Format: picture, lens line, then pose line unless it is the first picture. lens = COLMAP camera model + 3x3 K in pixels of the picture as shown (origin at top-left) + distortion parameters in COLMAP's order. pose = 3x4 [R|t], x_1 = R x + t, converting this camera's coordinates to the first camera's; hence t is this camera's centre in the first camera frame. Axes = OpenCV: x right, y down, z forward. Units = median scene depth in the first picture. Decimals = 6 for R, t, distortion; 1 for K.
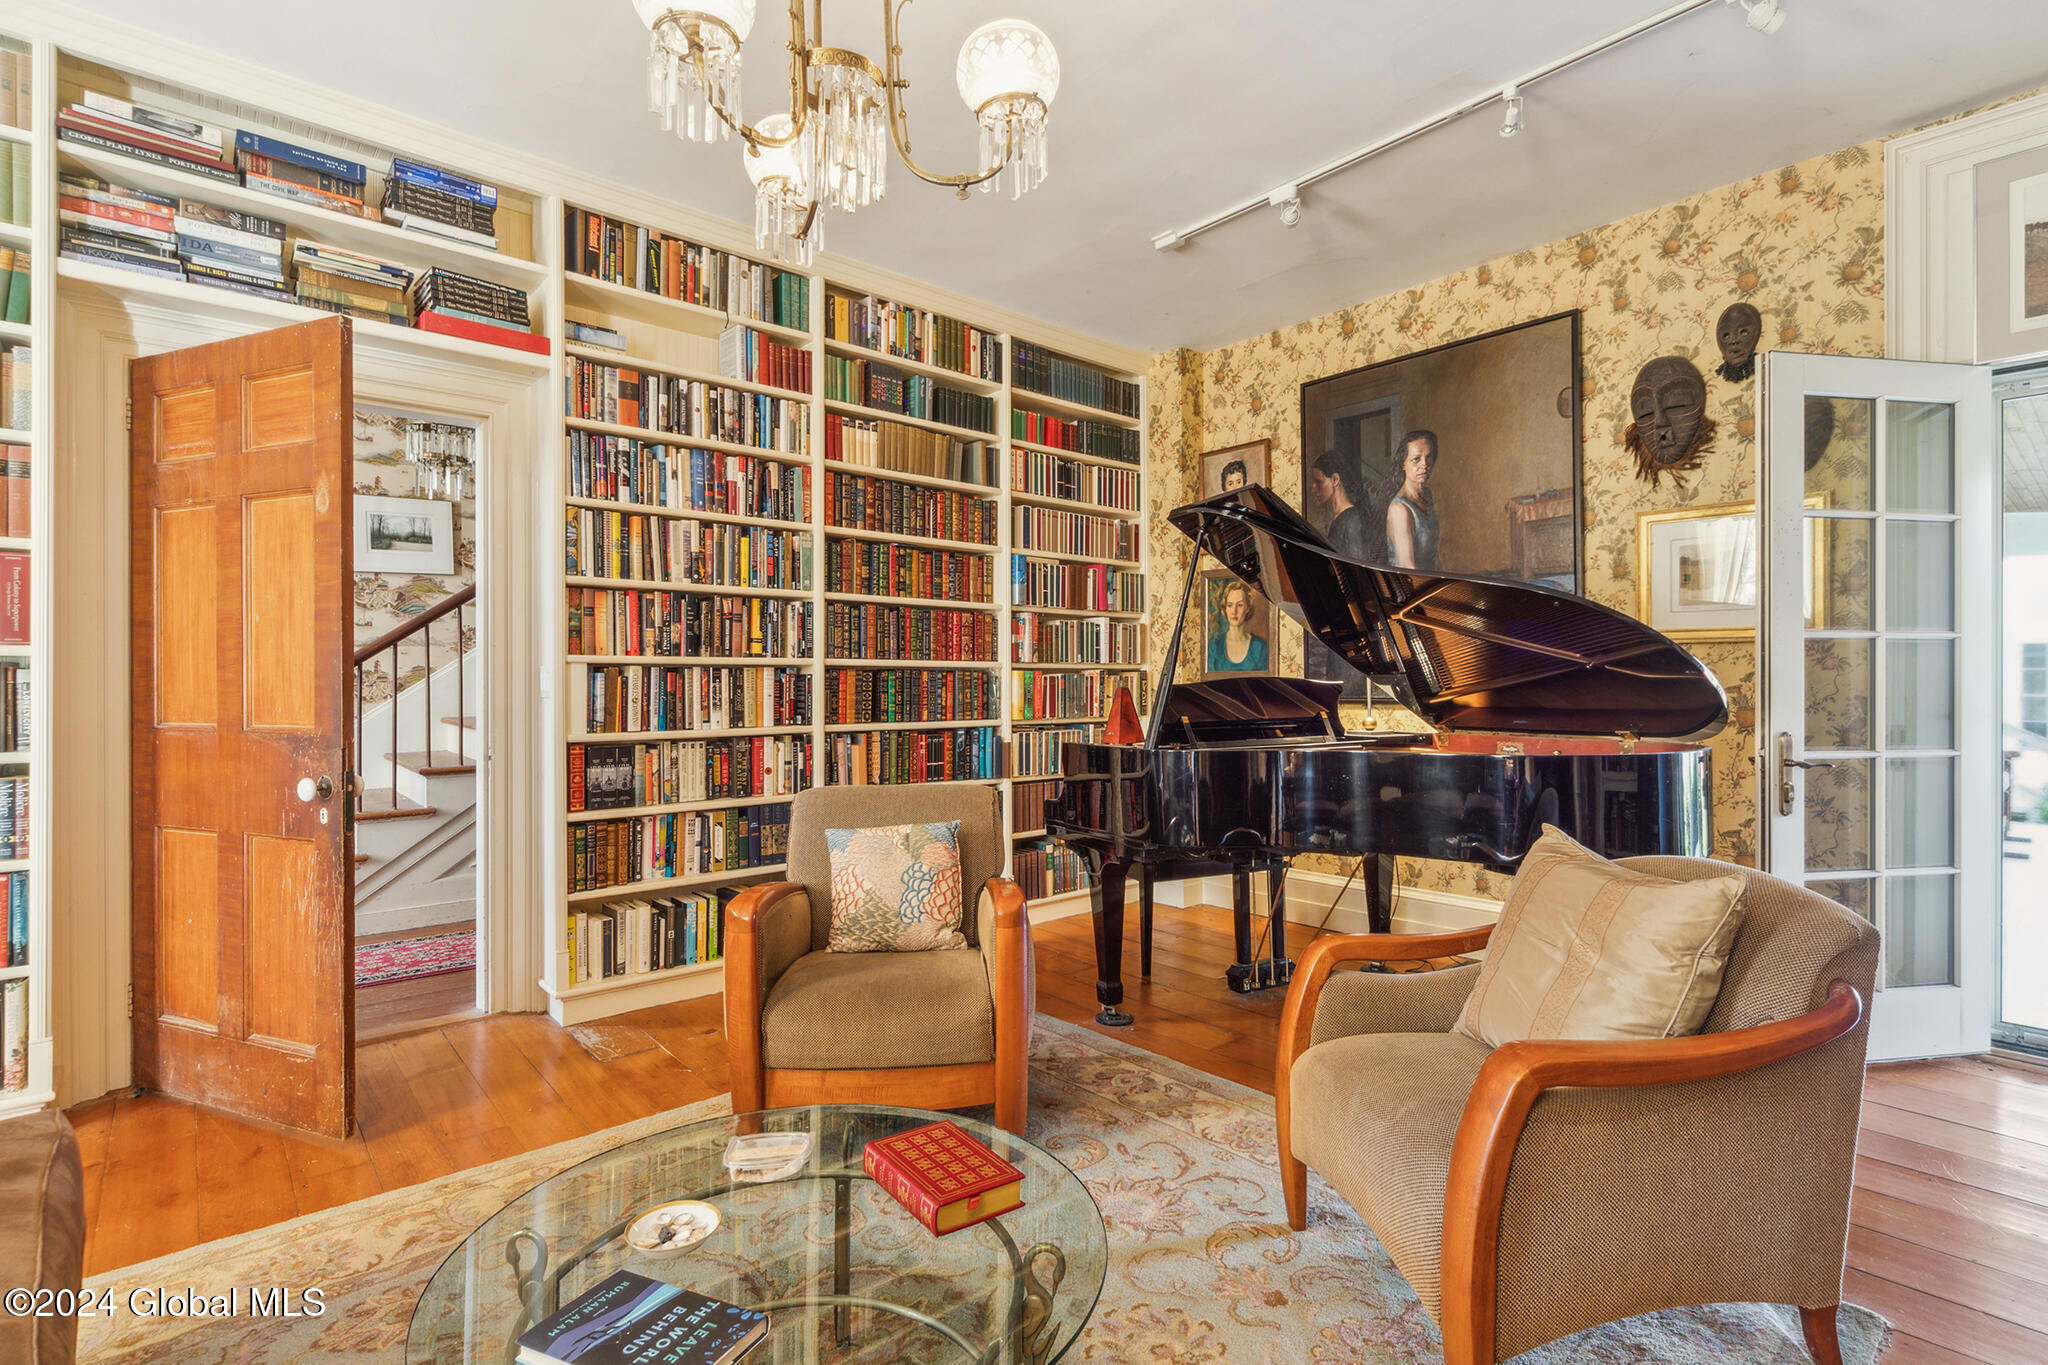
lens RADIAL K [[974.0, 0, 1042.8], [0, 974.0, 680.2], [0, 0, 1]] dist [-0.002173, -0.001274]
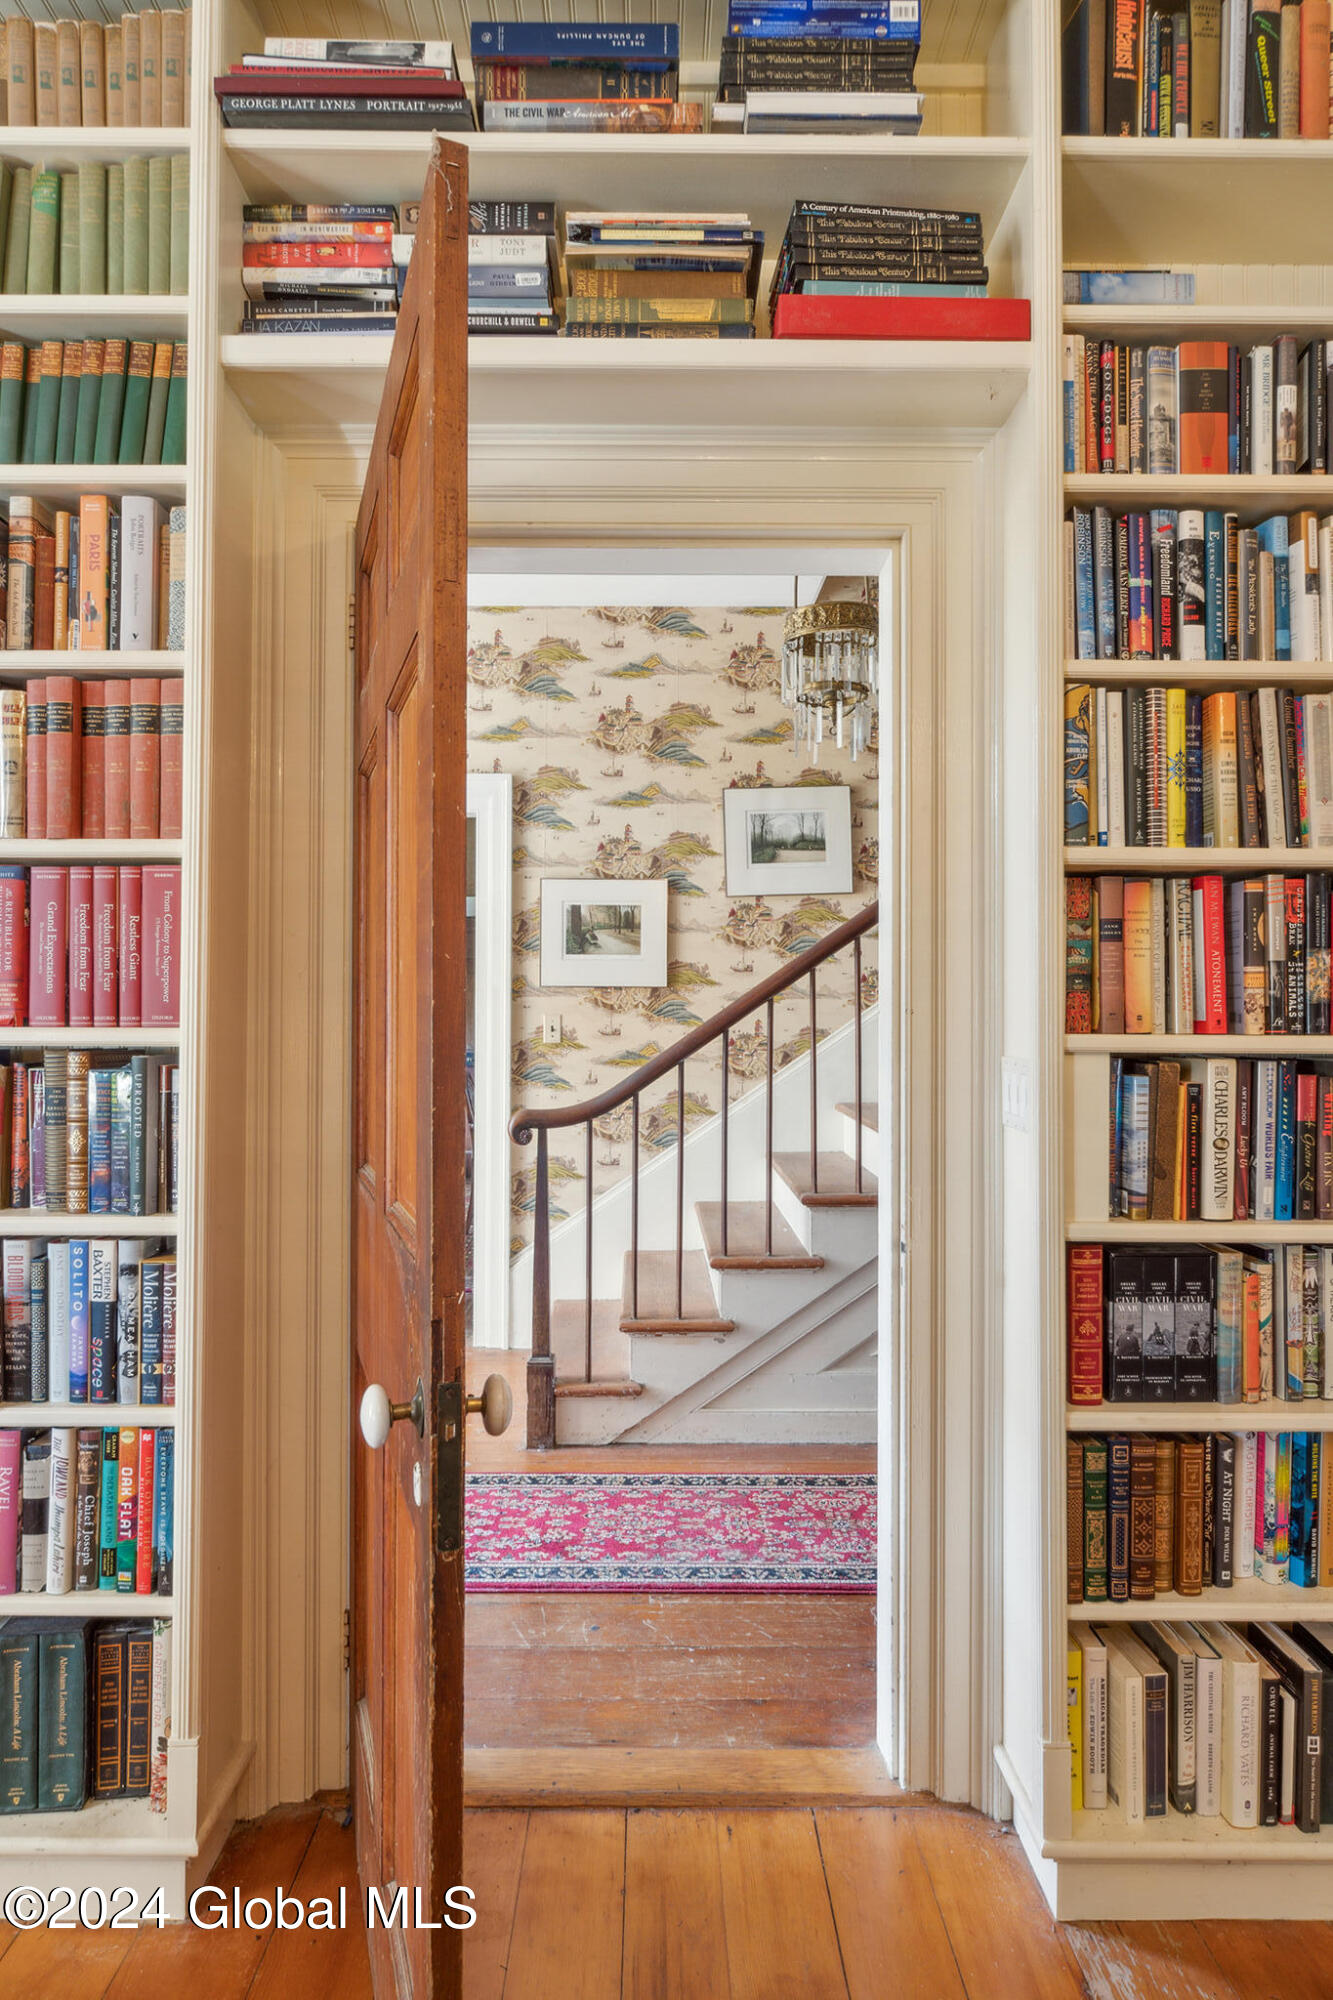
lens RADIAL K [[1195.8, 0, 666.7], [0, 1195.8, 1008.6], [0, 0, 1]] dist [0.005069, -0.000028]
pose [[0.761244, -0.003163, -0.648458, -0.271322], [-0.004654, 0.999936, -0.010340, -0.029623], [0.648449, 0.010889, 0.761180, 0.469496]]
